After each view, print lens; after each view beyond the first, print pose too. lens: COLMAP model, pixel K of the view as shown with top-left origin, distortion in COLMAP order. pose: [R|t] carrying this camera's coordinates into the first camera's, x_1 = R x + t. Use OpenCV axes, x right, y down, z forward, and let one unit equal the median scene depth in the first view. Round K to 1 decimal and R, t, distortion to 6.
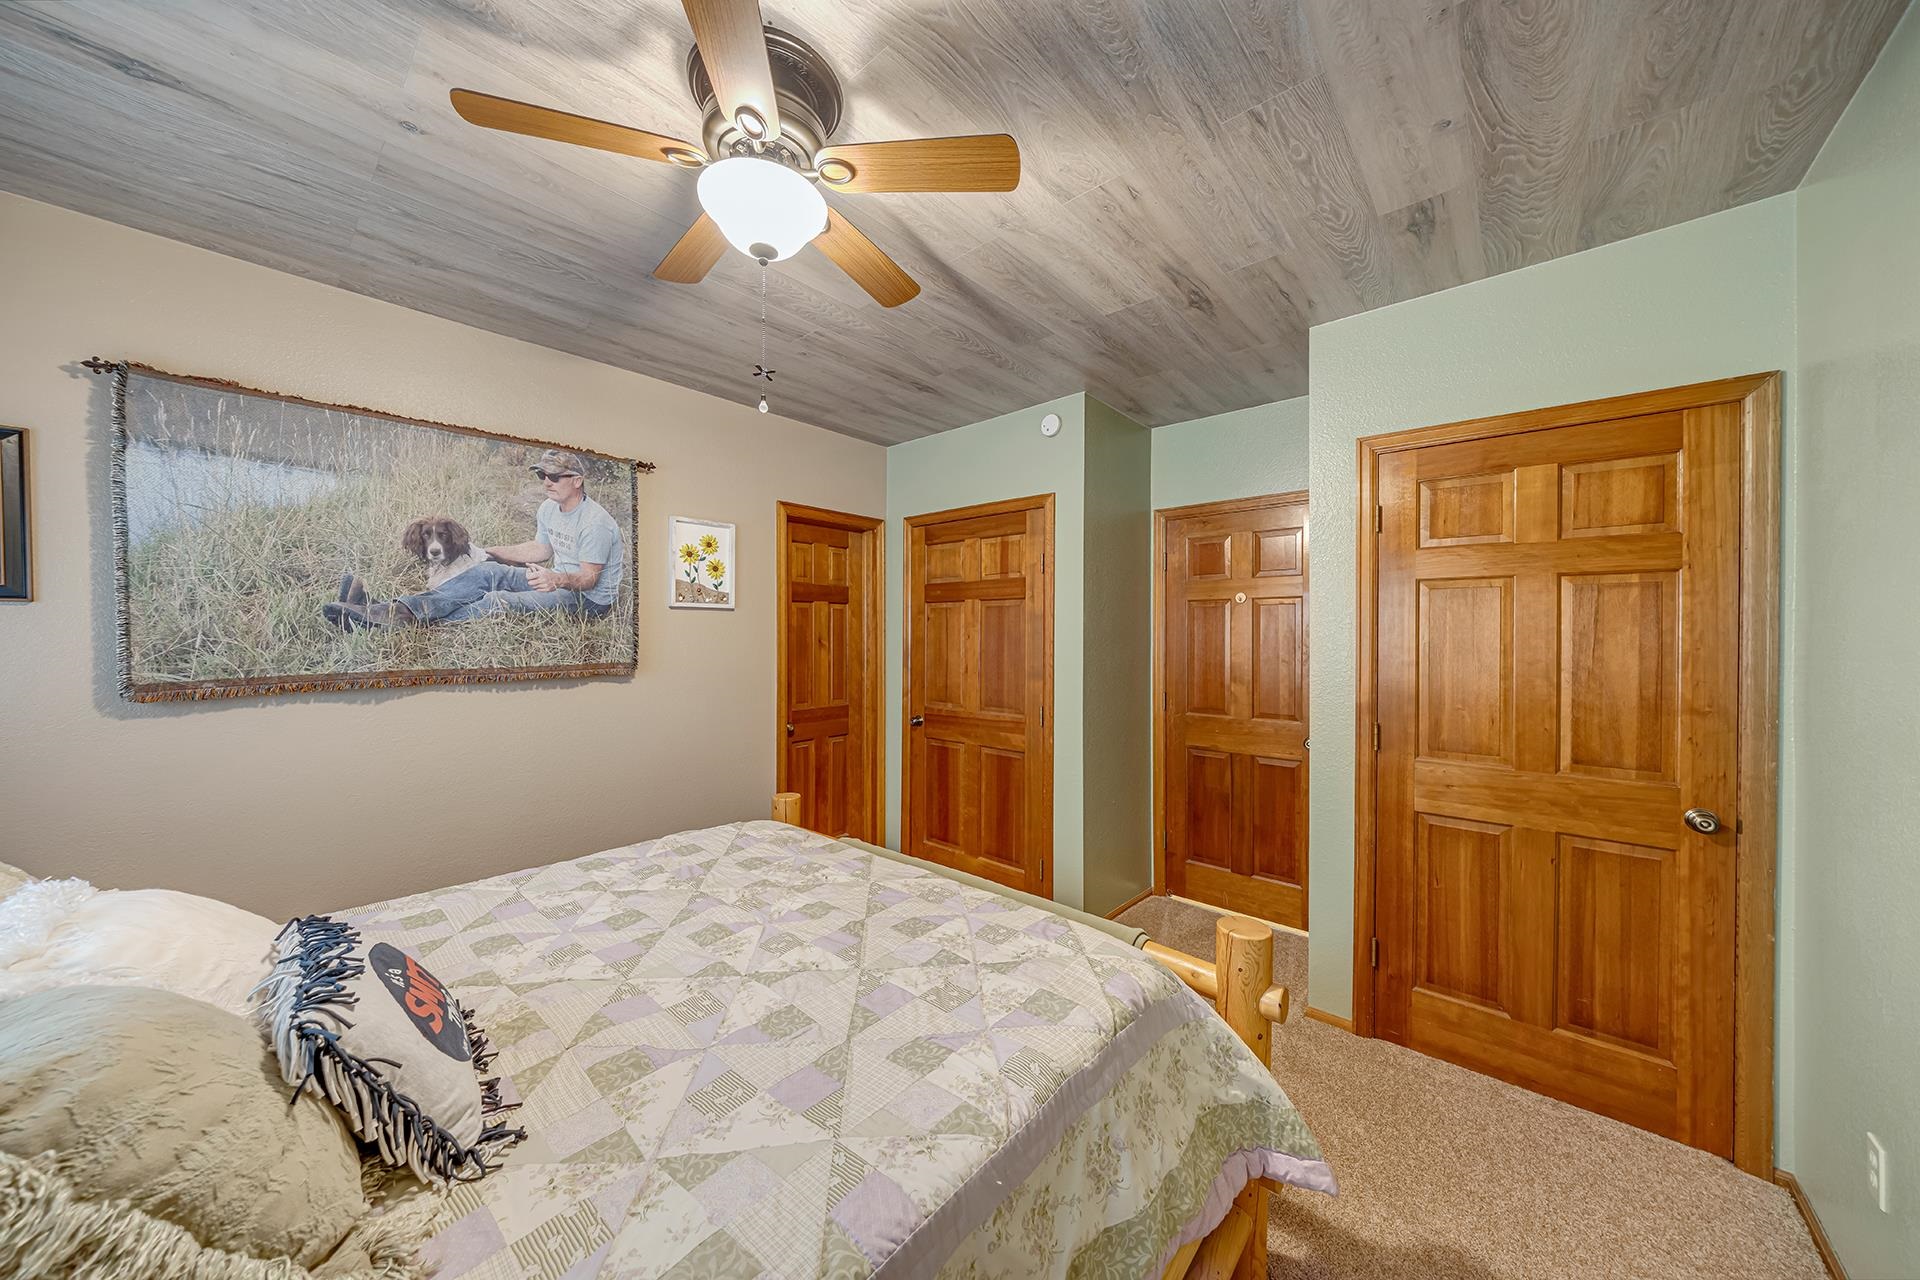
lens RADIAL K [[654.4, 0, 955.9], [0, 654.4, 637.4], [0, 0, 1]] dist [0.002087, 0.000069]
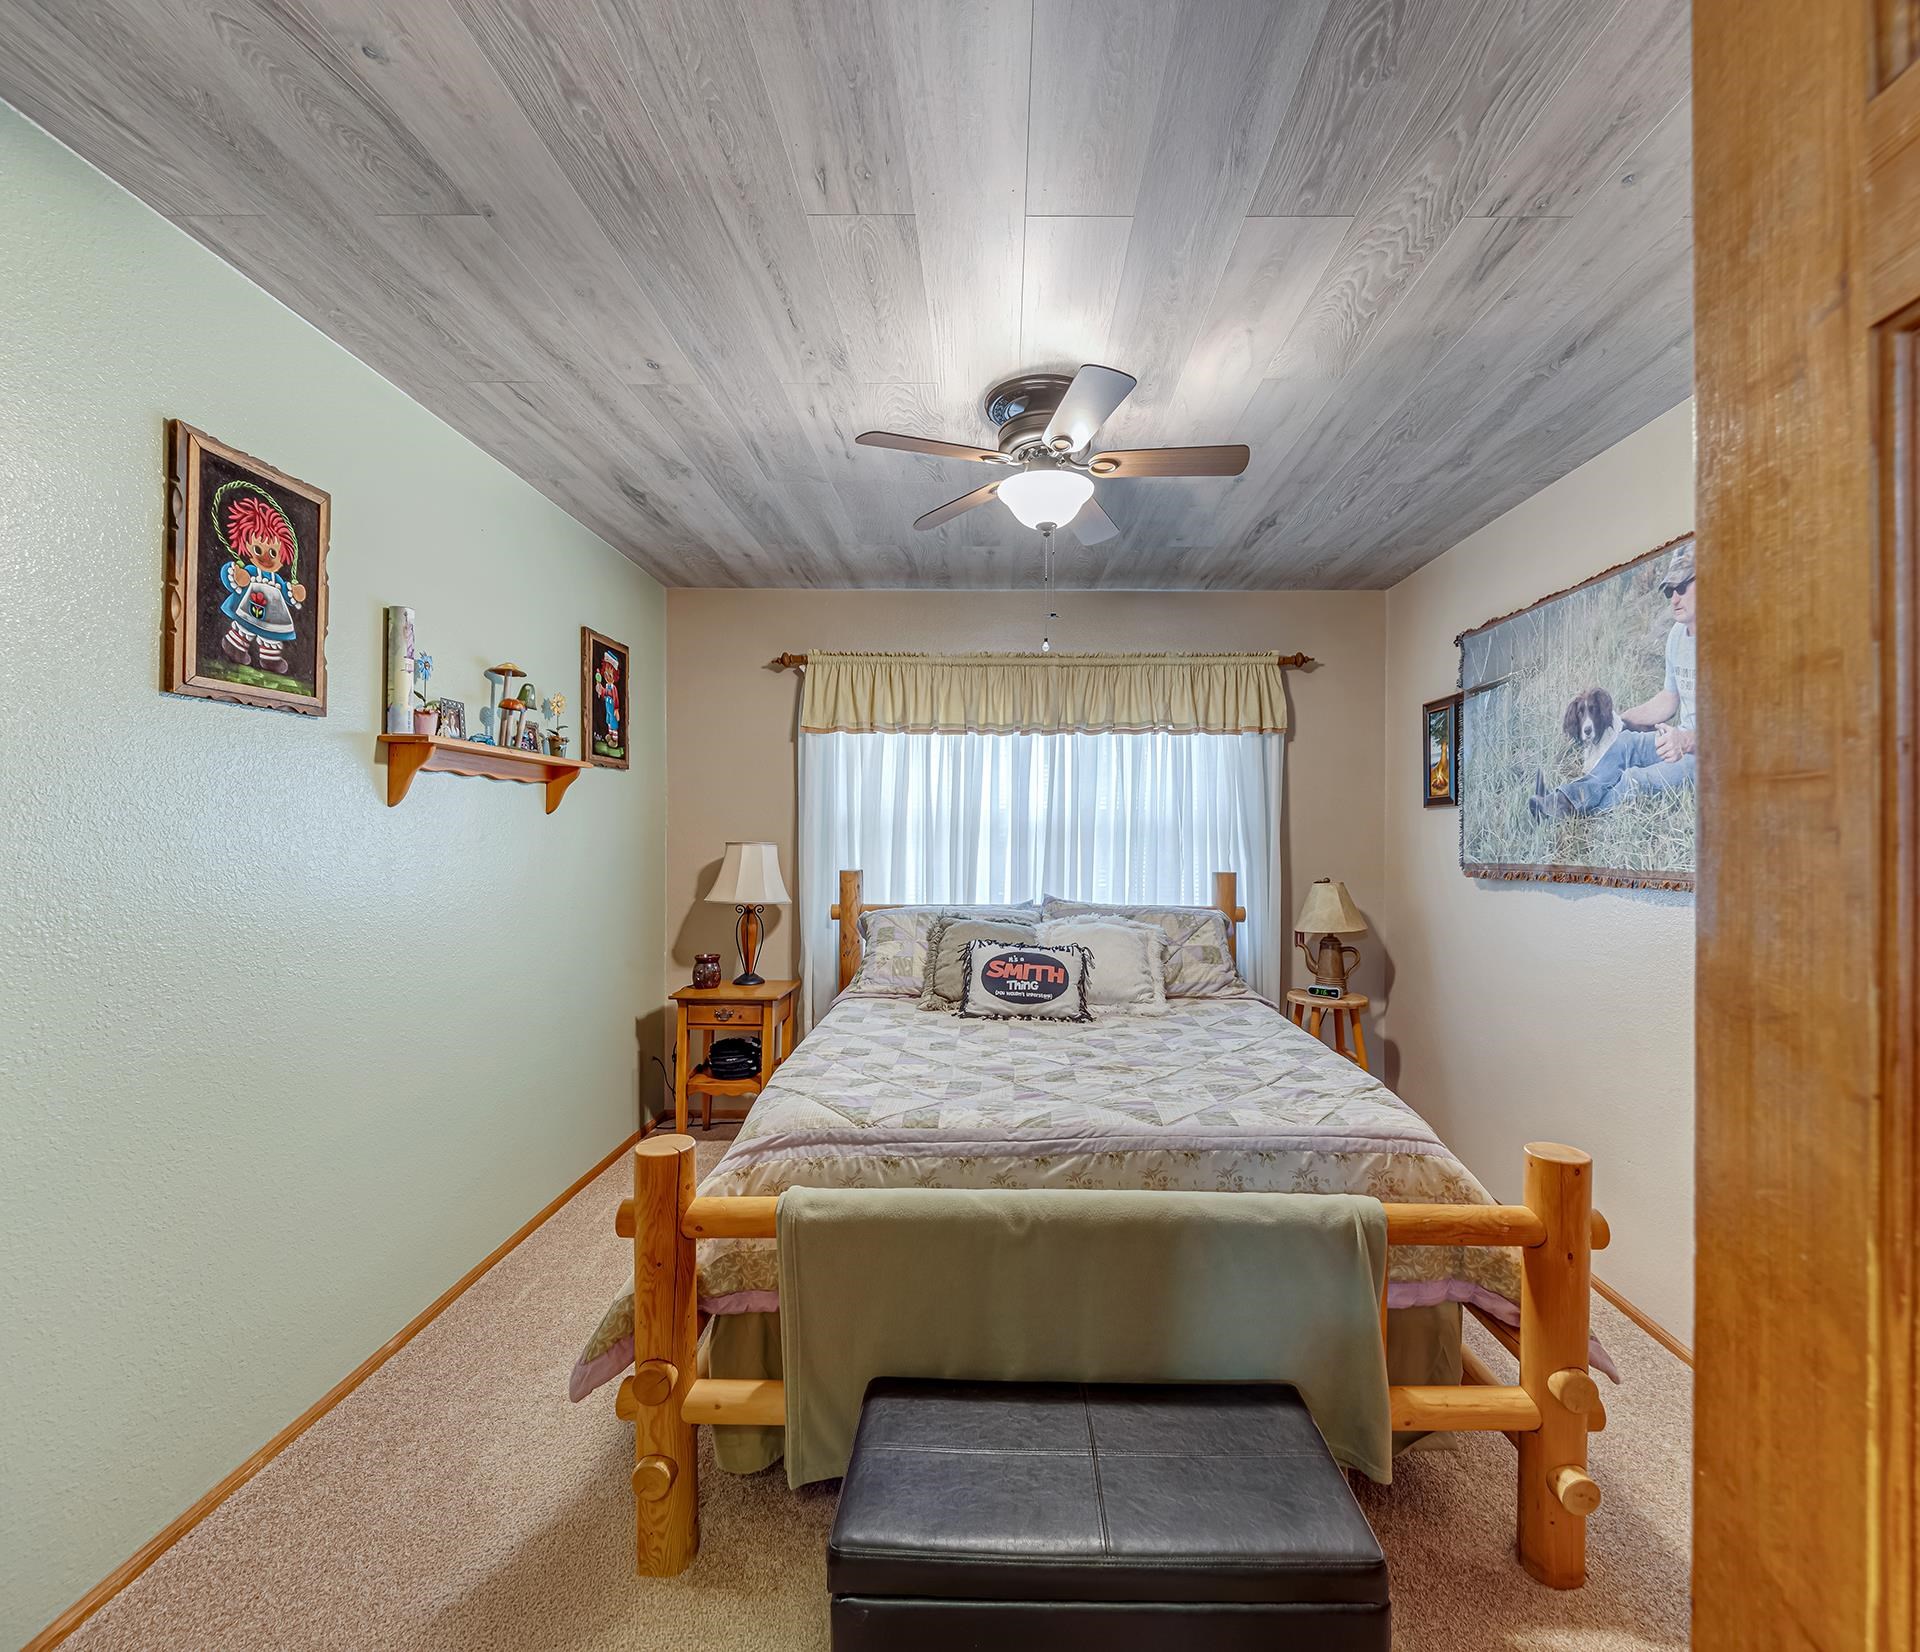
lens RADIAL K [[791.8, 0, 962.1], [0, 791.8, 827.0], [0, 0, 1]] dist [0.000186, 0.000014]
pose [[-0.765294, -0.004848, -0.643663, 0.503276], [-0.005581, 0.999984, -0.000897, 0.002281], [0.643657, 0.002906, -0.765309, 1.265725]]
